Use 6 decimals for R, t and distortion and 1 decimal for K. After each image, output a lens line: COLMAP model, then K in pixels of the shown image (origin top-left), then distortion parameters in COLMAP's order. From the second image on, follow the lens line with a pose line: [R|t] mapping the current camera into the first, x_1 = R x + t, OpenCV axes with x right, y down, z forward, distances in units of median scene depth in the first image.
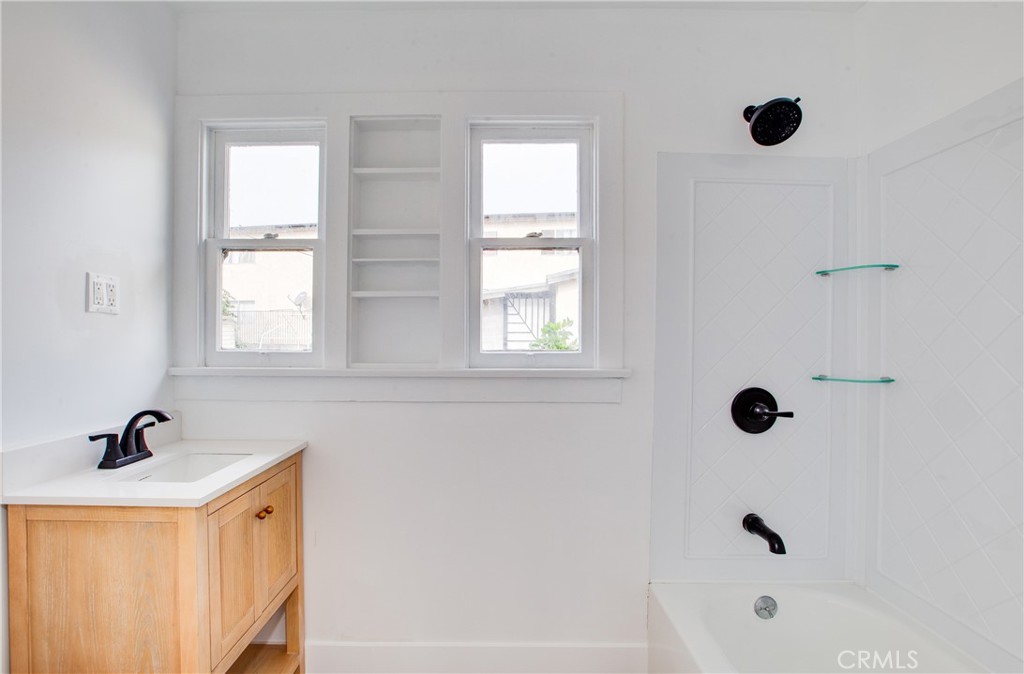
lens RADIAL K [[471.2, 0, 490.0], [0, 471.2, 337.3], [0, 0, 1]] dist [-0.021316, 0.018299]
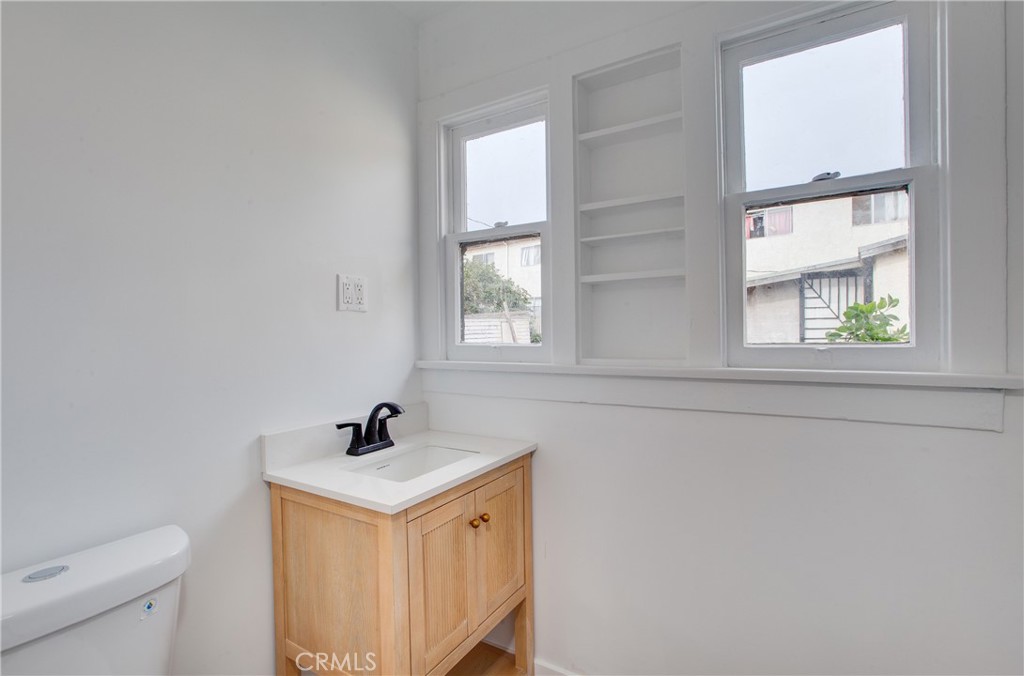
lens RADIAL K [[466.0, 0, 524.2], [0, 466.0, 332.9], [0, 0, 1]] dist [-0.051153, 0.035522]
pose [[0.870520, -0.012672, -0.491970, 0.039535], [0.018506, 0.999804, 0.006993, -0.000718], [0.491785, -0.015192, 0.870584, 0.204881]]
